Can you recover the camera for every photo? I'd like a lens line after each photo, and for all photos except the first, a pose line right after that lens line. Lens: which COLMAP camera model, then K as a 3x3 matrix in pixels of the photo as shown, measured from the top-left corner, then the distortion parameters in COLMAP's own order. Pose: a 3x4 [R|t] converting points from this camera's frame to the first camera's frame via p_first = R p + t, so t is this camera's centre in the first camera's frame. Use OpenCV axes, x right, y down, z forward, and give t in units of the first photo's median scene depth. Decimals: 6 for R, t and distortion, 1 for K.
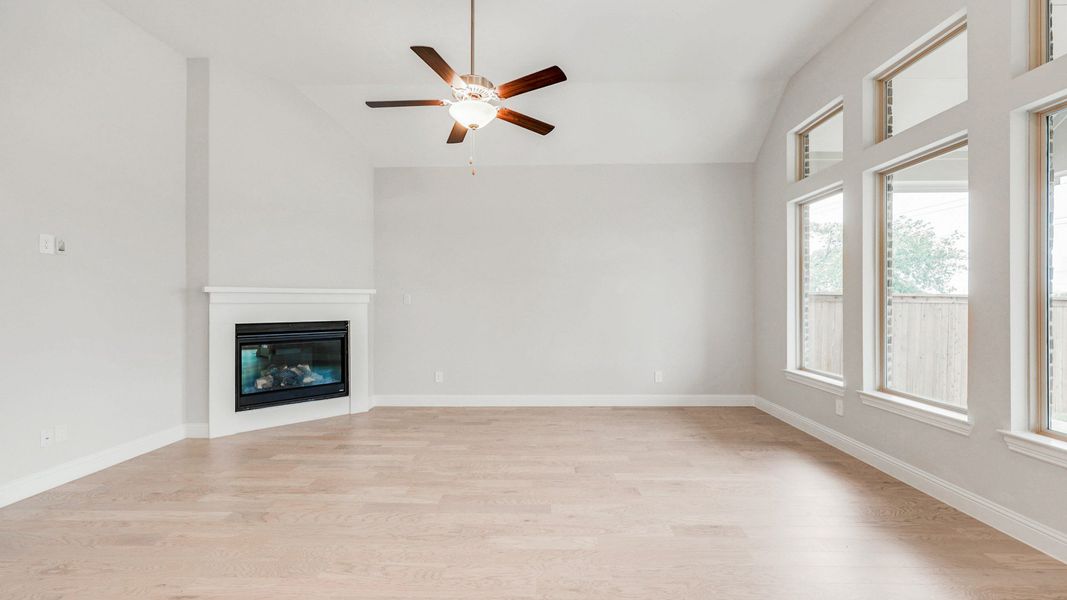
lens RADIAL K [[433.1, 0, 548.3], [0, 433.1, 297.5], [0, 0, 1]] dist [-0.000356, -0.000163]
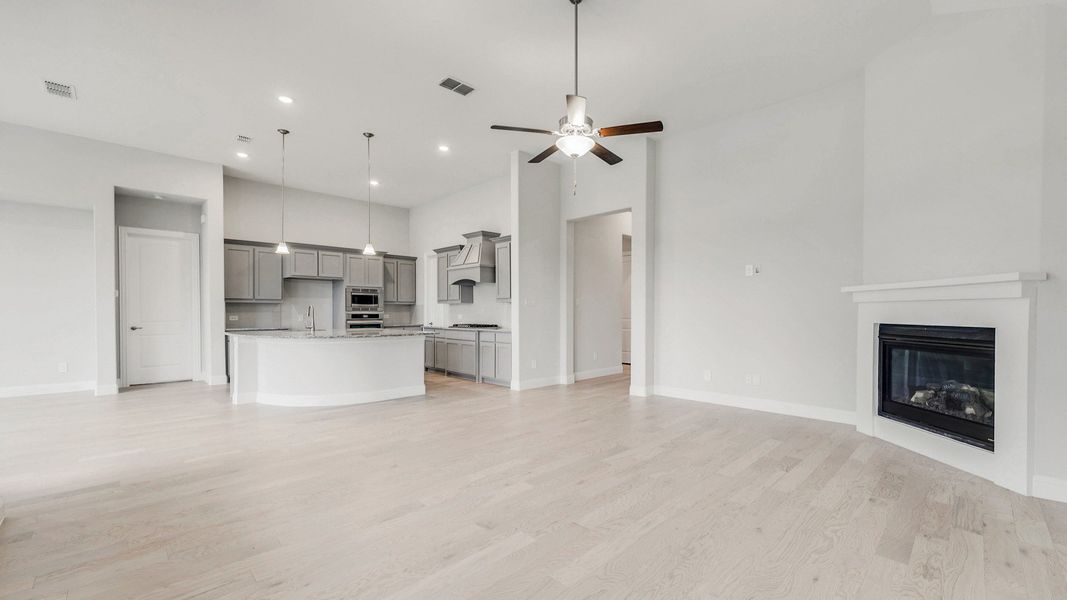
lens RADIAL K [[428.9, 0, 538.3], [0, 428.9, 319.7], [0, 0, 1]] dist [0.010176, 0.000103]
pose [[-0.718764, 0.016379, -0.695061, 0.505977], [0.011398, 0.999866, 0.011775, 0.034168], [0.695160, 0.000541, -0.718854, 1.215604]]
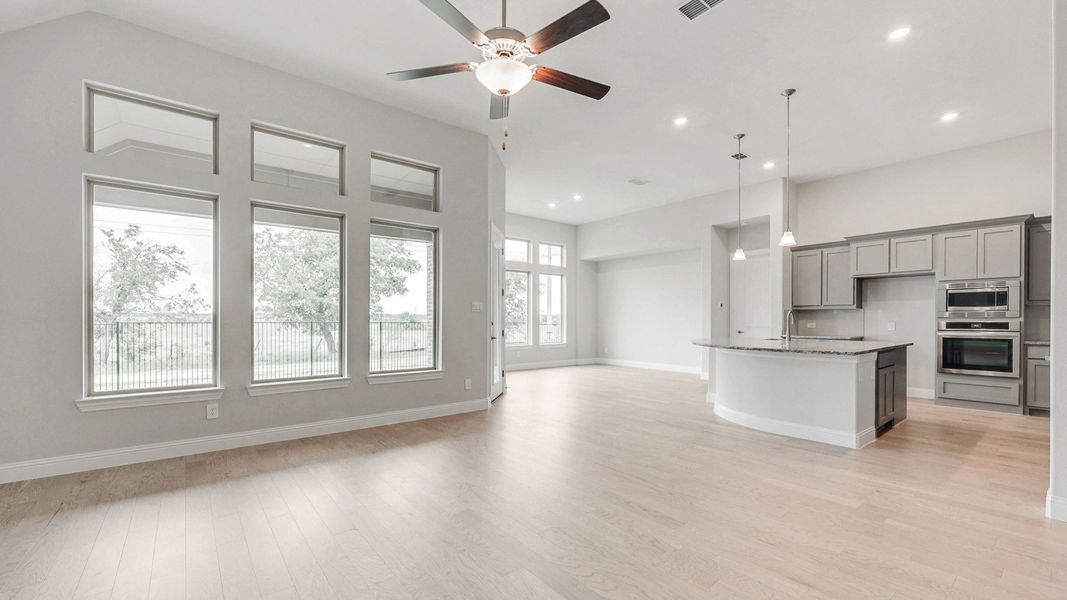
lens RADIAL K [[428.9, 0, 538.3], [0, 428.9, 319.7], [0, 0, 1]] dist [0.010176, 0.000103]
pose [[-0.637079, 0.002746, 0.770794, -0.578231], [-0.007825, 0.999919, -0.010030, 0.038070], [-0.770759, -0.012421, -0.637006, 1.001500]]
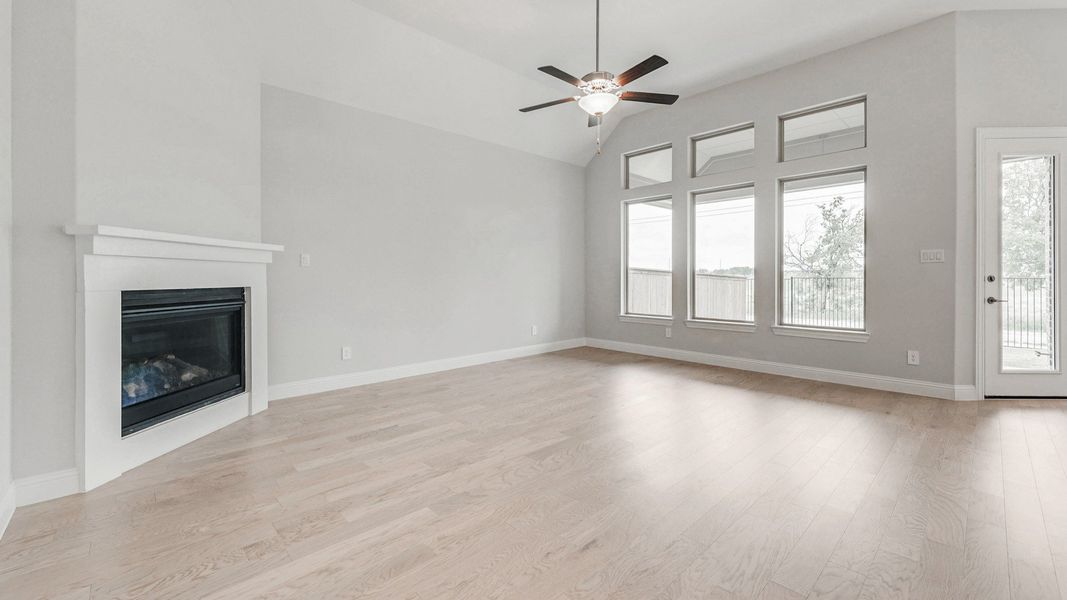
lens RADIAL K [[427.2, 0, 546.4], [0, 427.2, 273.5], [0, 0, 1]] dist [0.000089, 0.000041]
pose [[0.707563, 0.006207, 0.706623, -0.749050], [-0.007228, 0.999973, -0.001547, 0.035234], [-0.706613, -0.004013, 0.707589, 0.177432]]
